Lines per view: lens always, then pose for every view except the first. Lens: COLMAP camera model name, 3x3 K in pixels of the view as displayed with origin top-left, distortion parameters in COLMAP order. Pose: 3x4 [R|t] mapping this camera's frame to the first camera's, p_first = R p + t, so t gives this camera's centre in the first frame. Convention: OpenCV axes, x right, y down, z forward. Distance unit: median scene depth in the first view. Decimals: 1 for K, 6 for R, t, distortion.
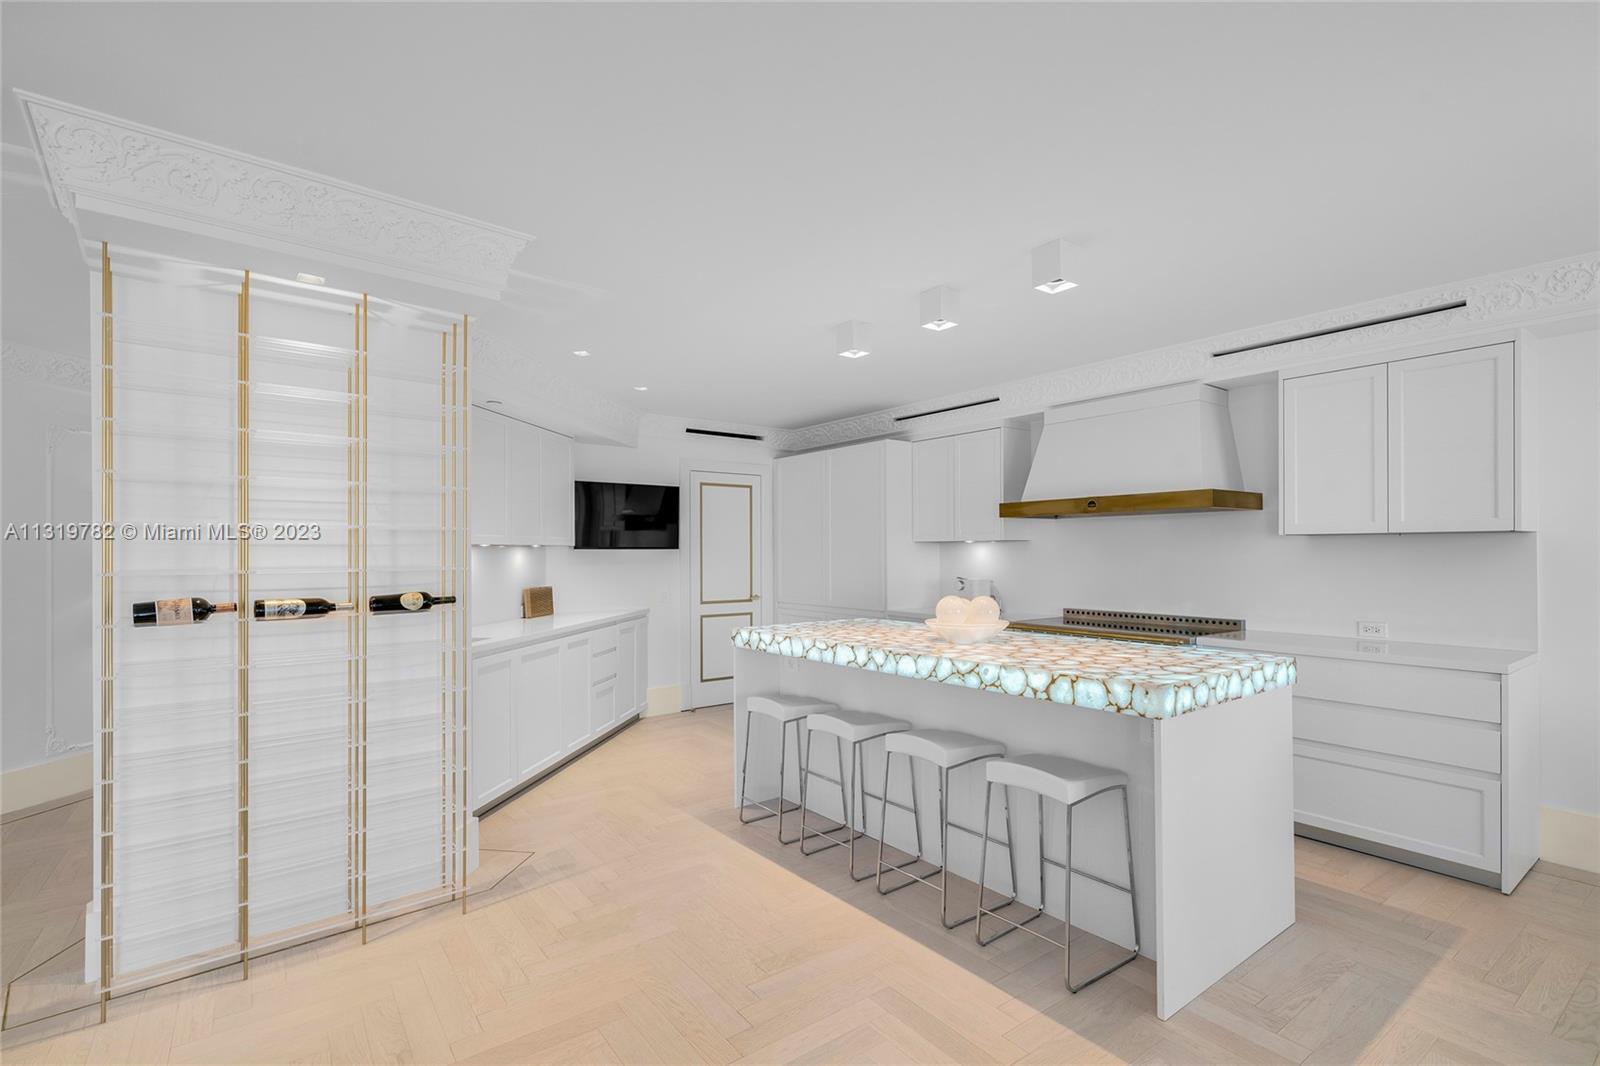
lens RADIAL K [[733.6, 0, 798.7], [0, 733.6, 548.5], [0, 0, 1]] dist [0.007667, -0.001617]
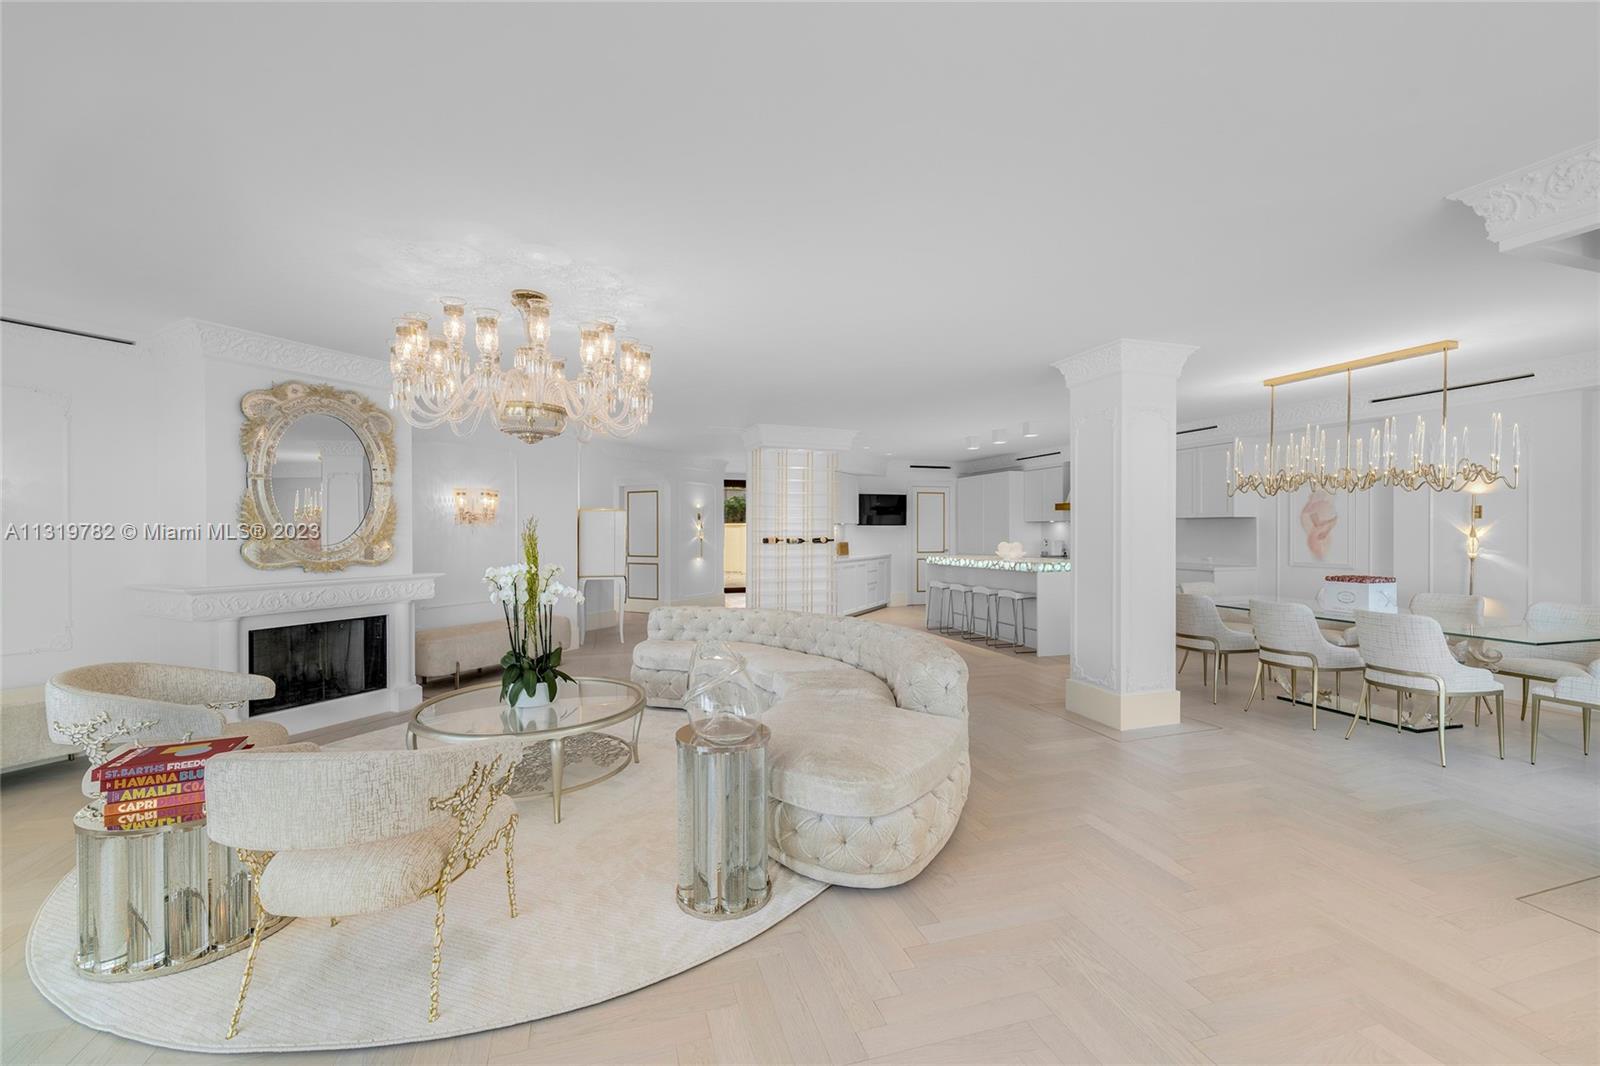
lens RADIAL K [[668.5, 0, 774.3], [0, 668.5, 529.9], [0, 0, 1]] dist [0.009376, -0.000215]
pose [[0.933427, 0.001891, -0.358762, 0.262975], [-0.000531, 0.999992, 0.003889, 0.009613], [0.358767, -0.003440, 0.933421, -1.404348]]
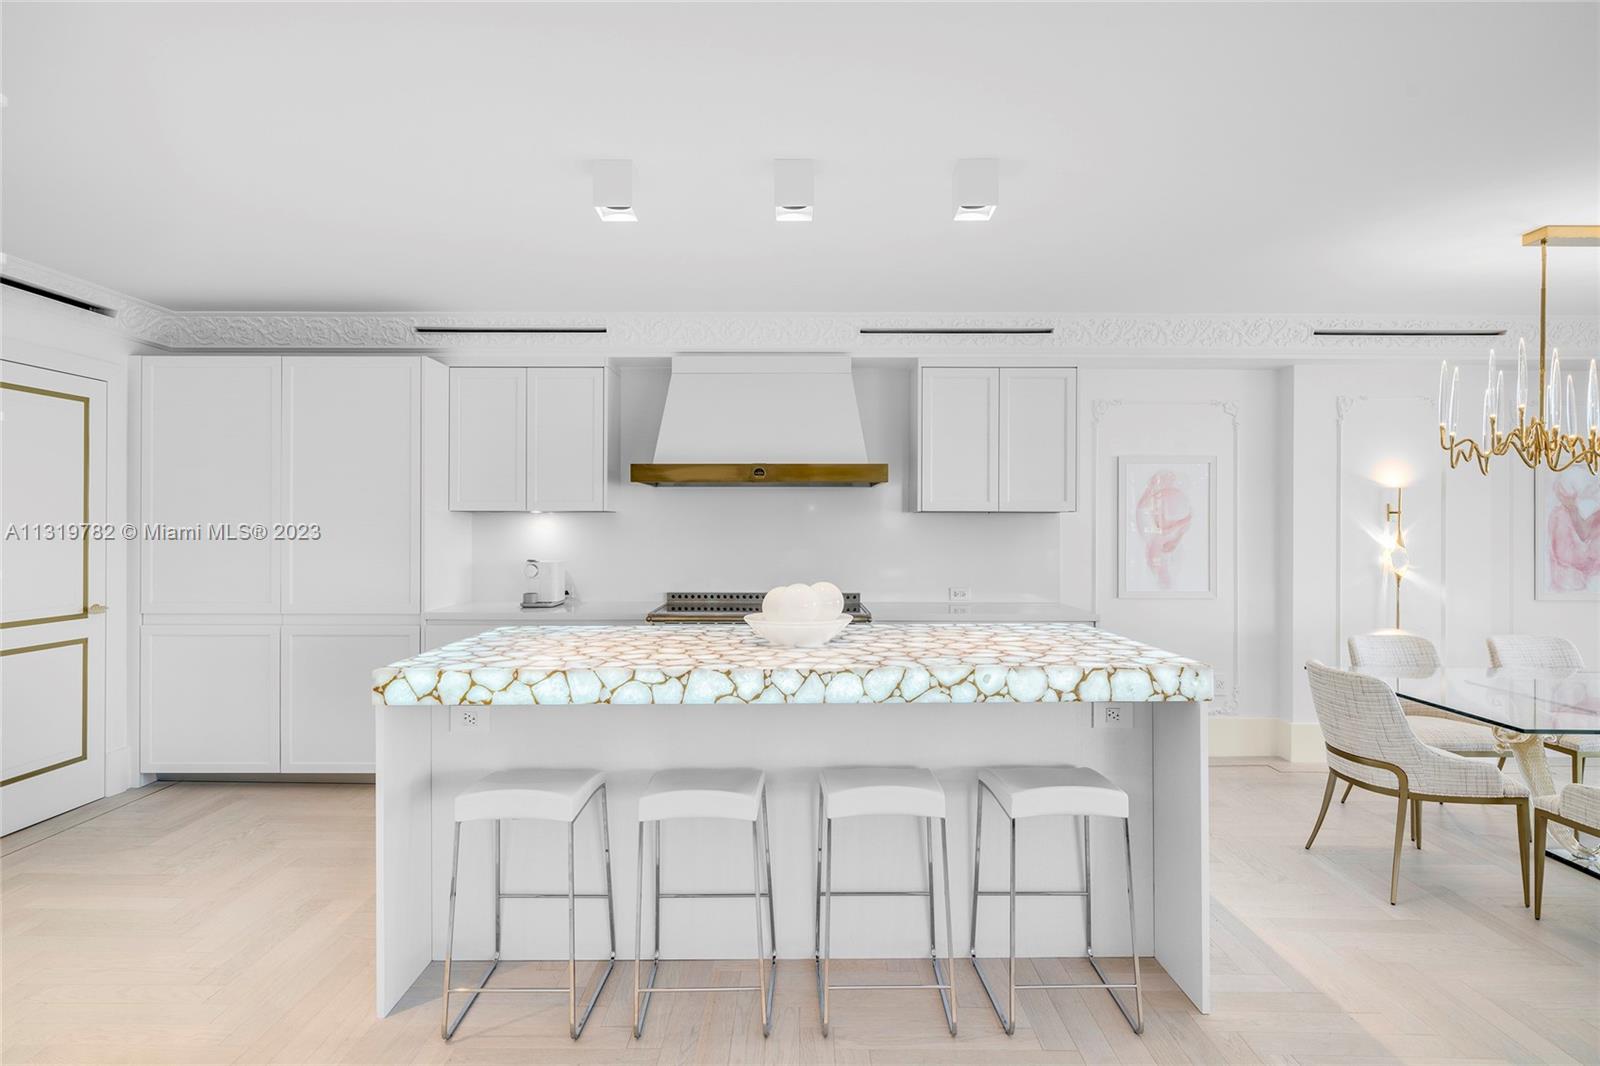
lens RADIAL K [[777.7, 0, 773.8], [0, 777.7, 527.6], [0, 0, 1]] dist [0.003337, 0.000615]
pose [[0.608044, 0.004797, 0.793889, -0.370984], [-0.007787, 0.999970, -0.000078, 0.007000], [-0.793865, -0.006135, 0.608063, 0.471459]]
